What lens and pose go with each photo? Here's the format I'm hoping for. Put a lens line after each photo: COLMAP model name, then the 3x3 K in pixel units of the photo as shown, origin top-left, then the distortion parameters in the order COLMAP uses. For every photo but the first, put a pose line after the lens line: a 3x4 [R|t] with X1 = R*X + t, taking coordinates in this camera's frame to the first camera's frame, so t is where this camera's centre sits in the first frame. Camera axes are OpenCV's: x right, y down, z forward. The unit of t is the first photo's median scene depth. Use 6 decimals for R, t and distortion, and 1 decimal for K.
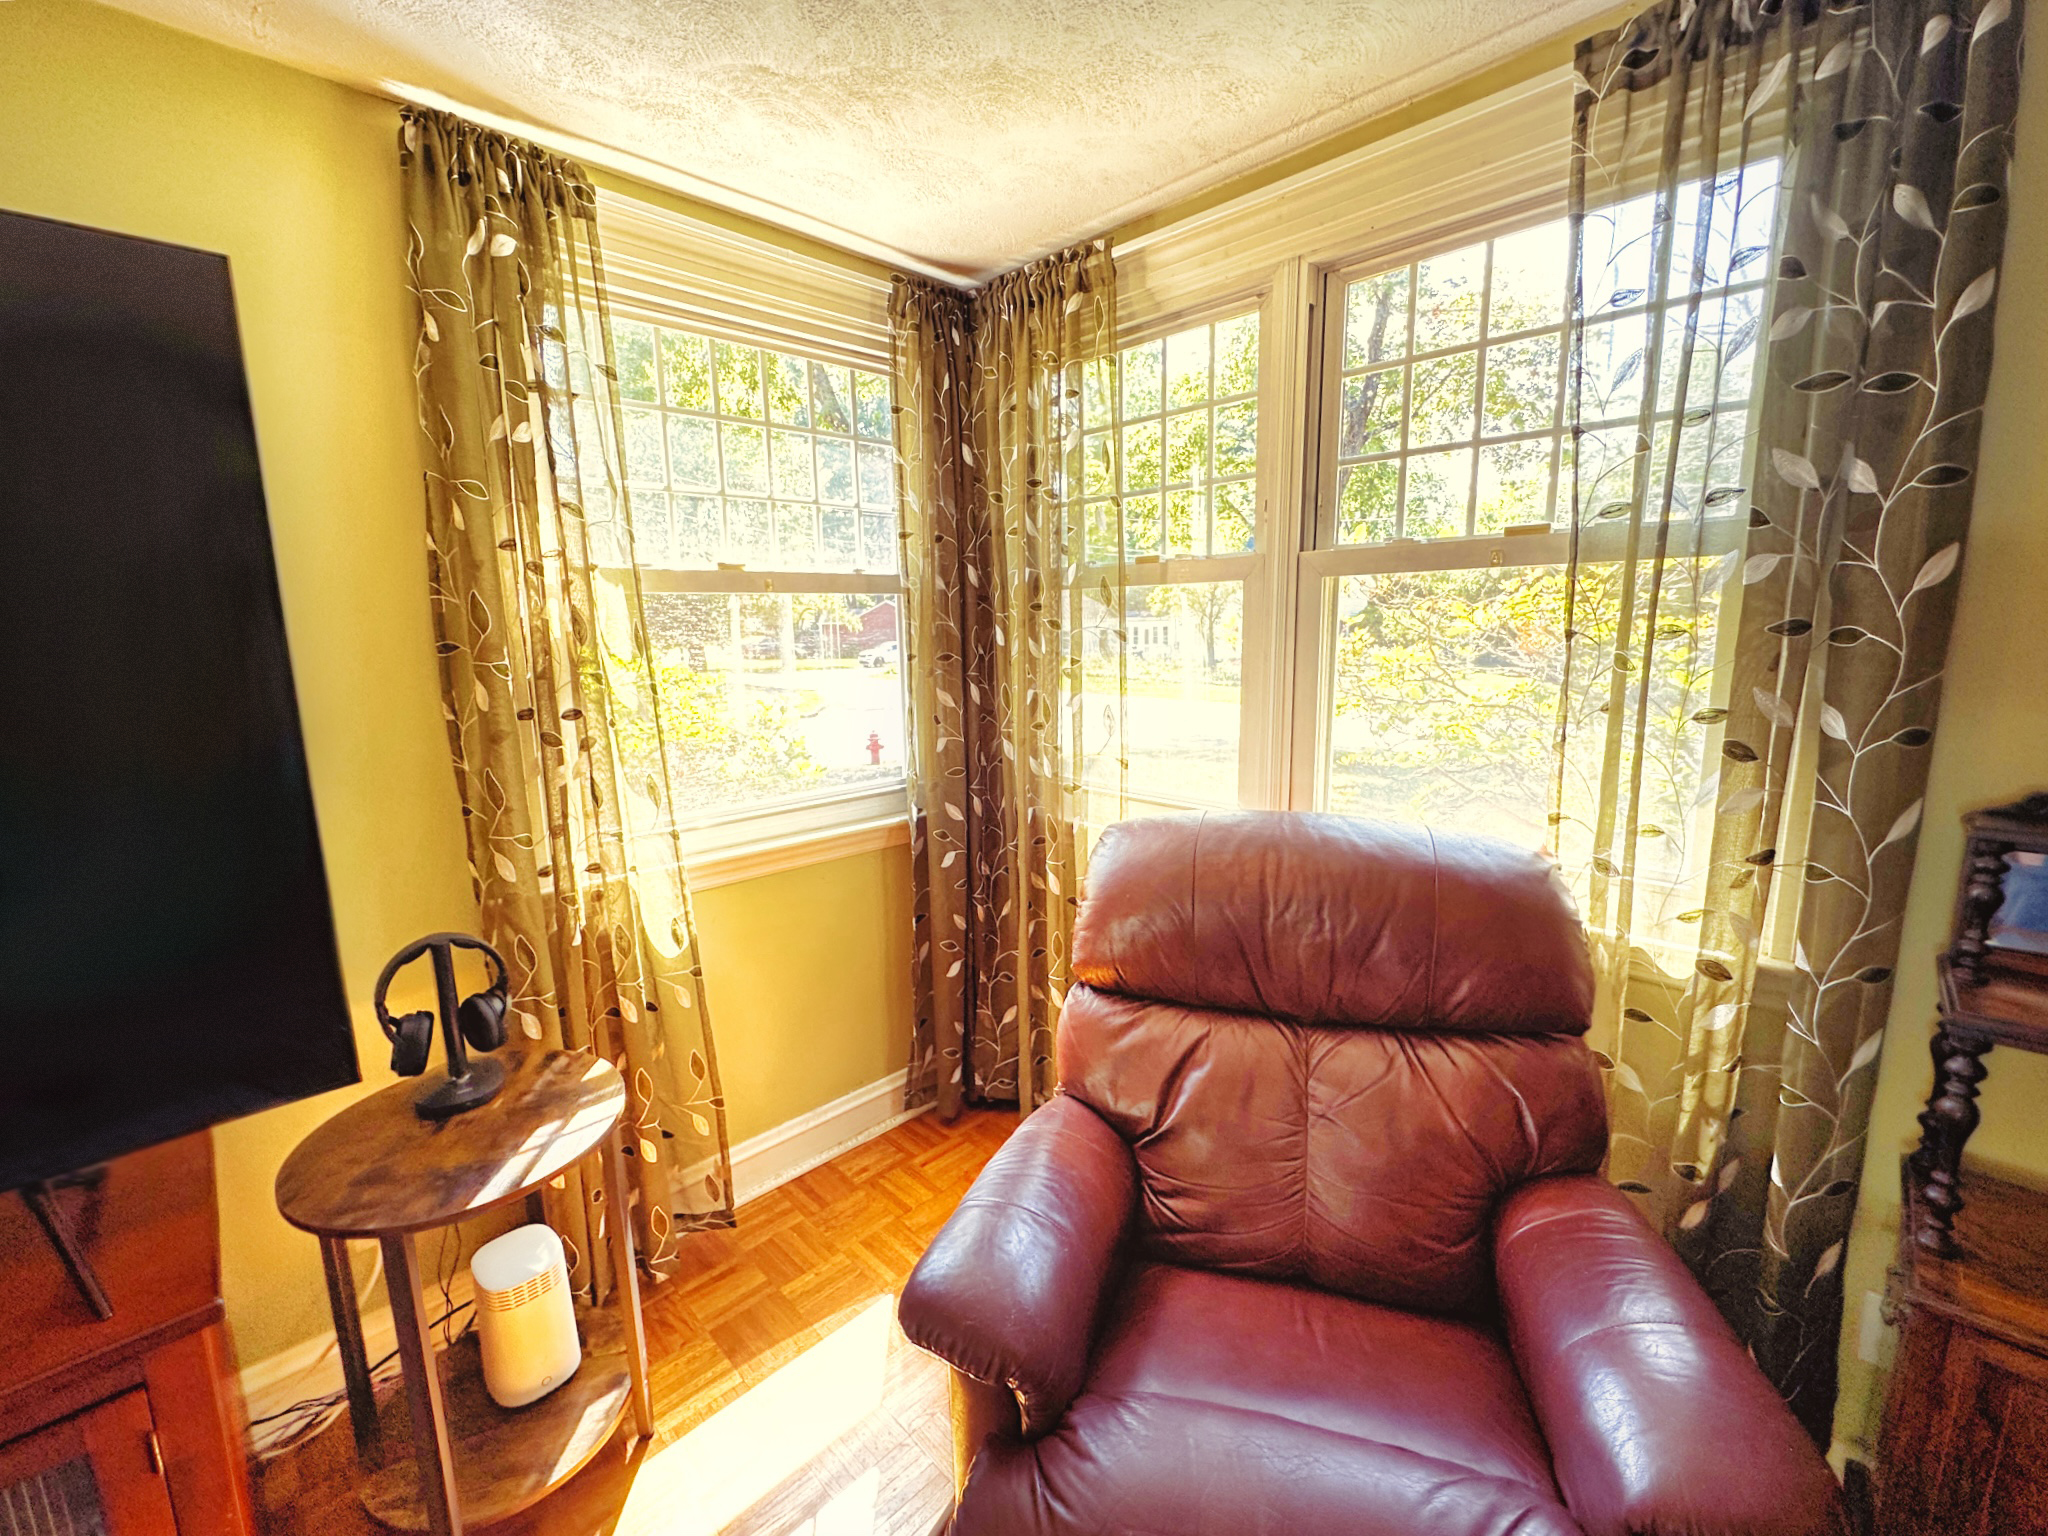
lens RADIAL K [[851.6, 0, 1015.2], [0, 851.6, 761.0], [0, 0, 1]] dist [-0.002492, -0.000402]
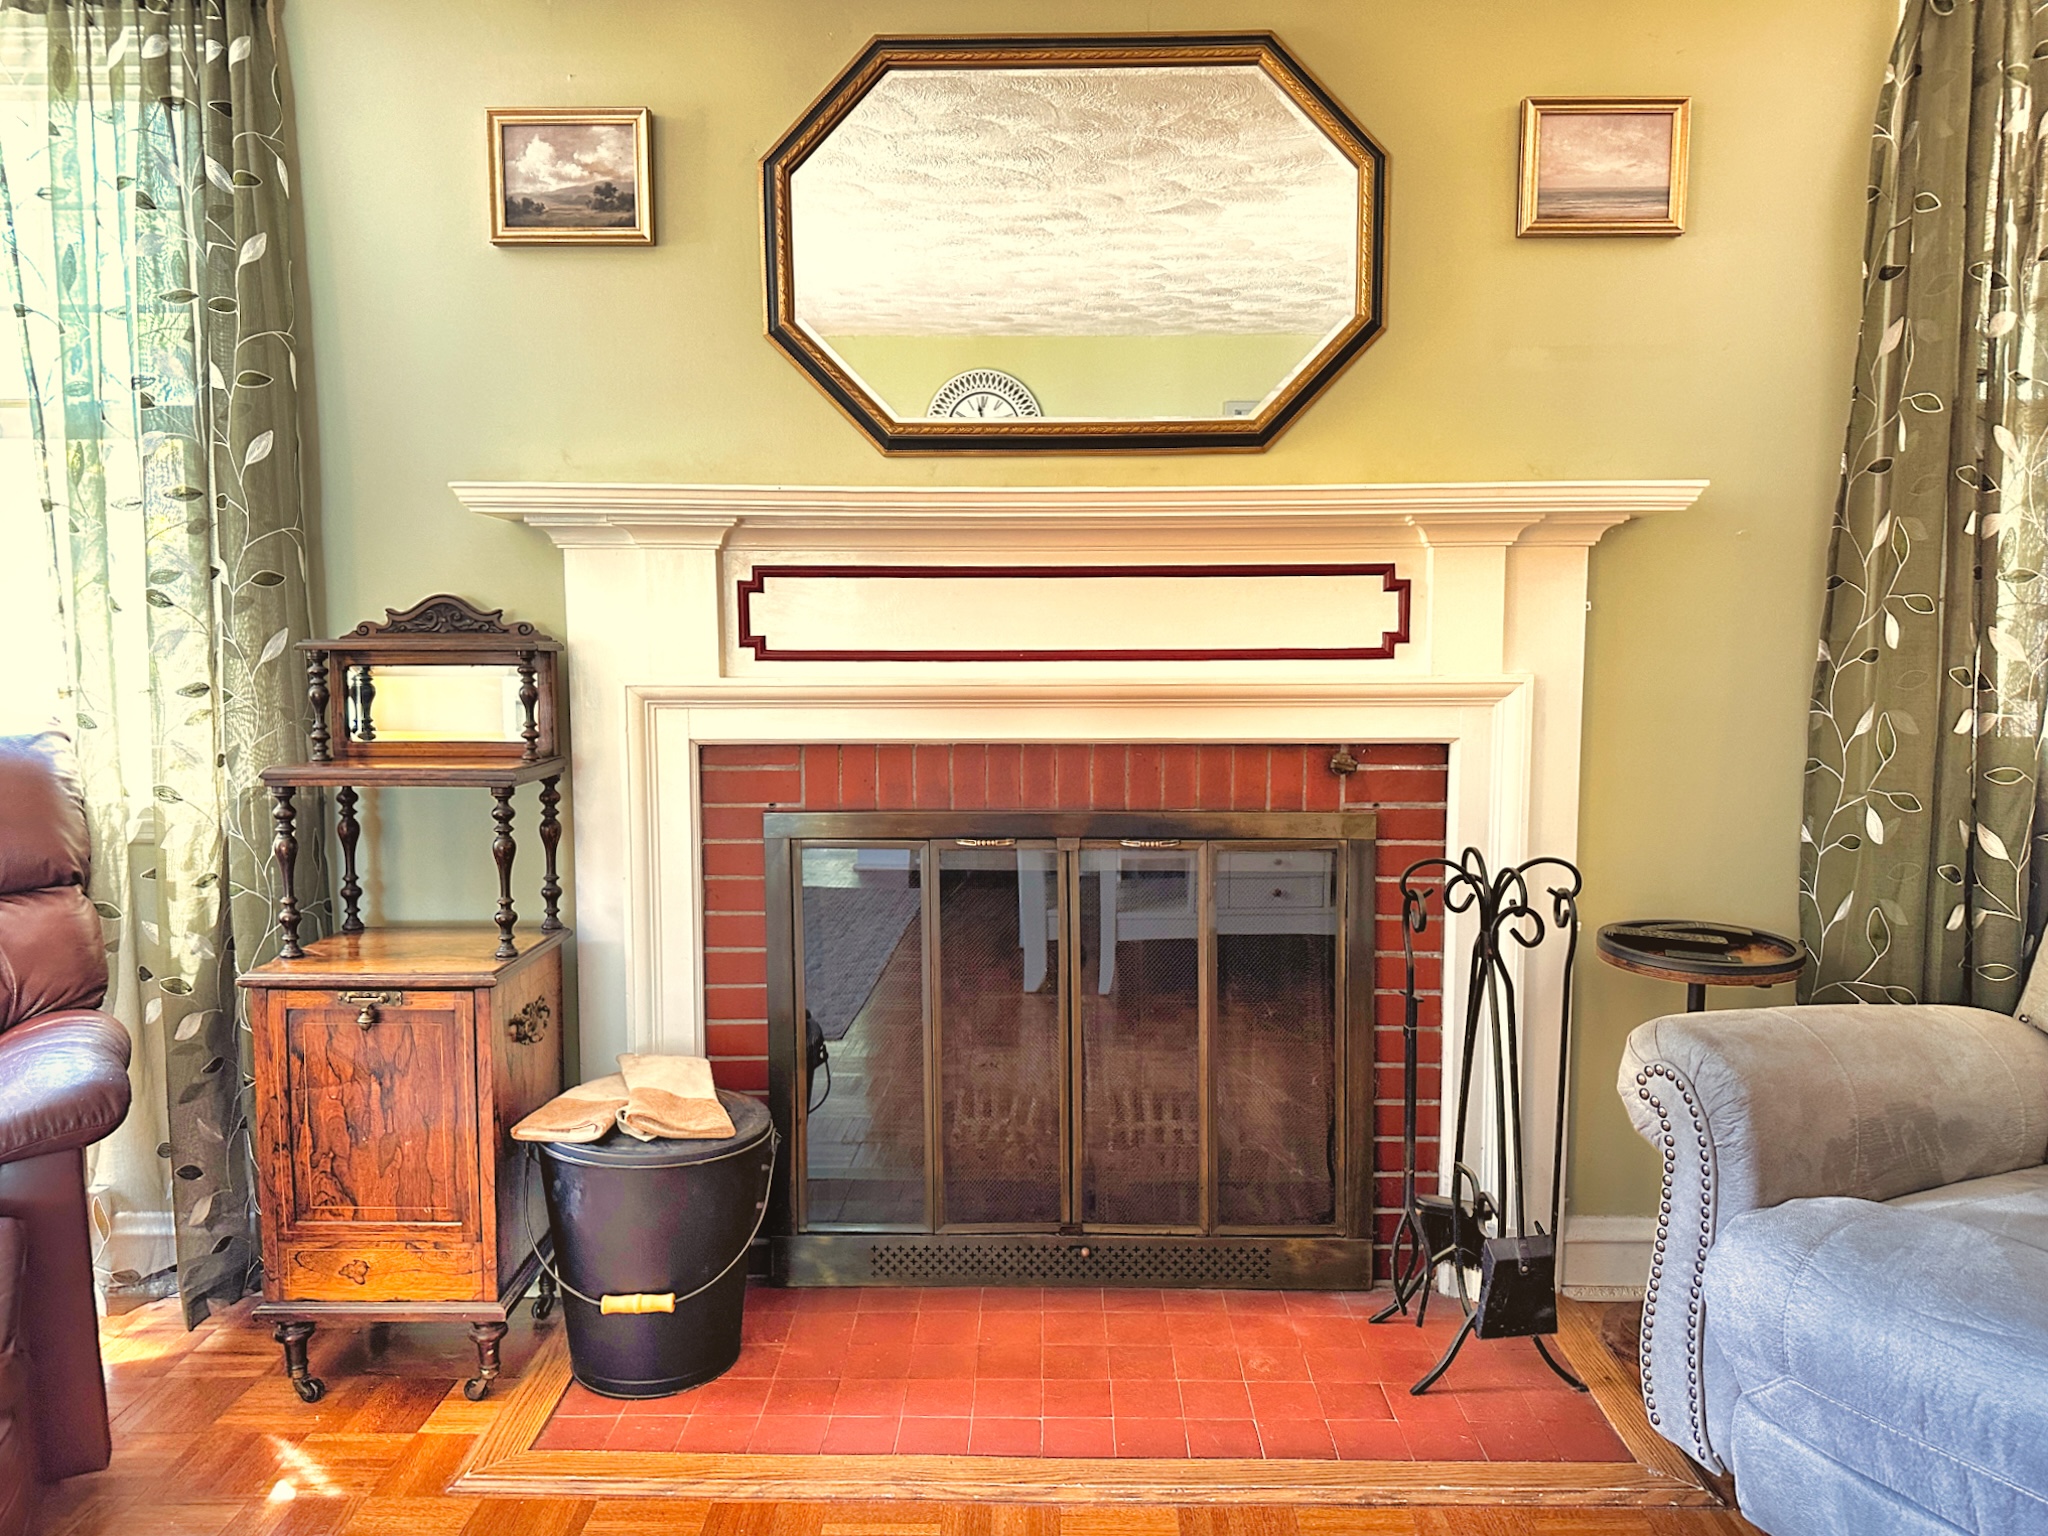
lens RADIAL K [[1459.3, 0, 1029.6], [0, 1459.3, 760.6], [0, 0, 1]] dist [0.073199, -0.102100]
pose [[0.698424, -0.054301, 0.713621, 0.147484], [0.106193, 0.993943, -0.028301, 0.252092], [-0.707761, 0.095547, 0.699960, -0.794469]]
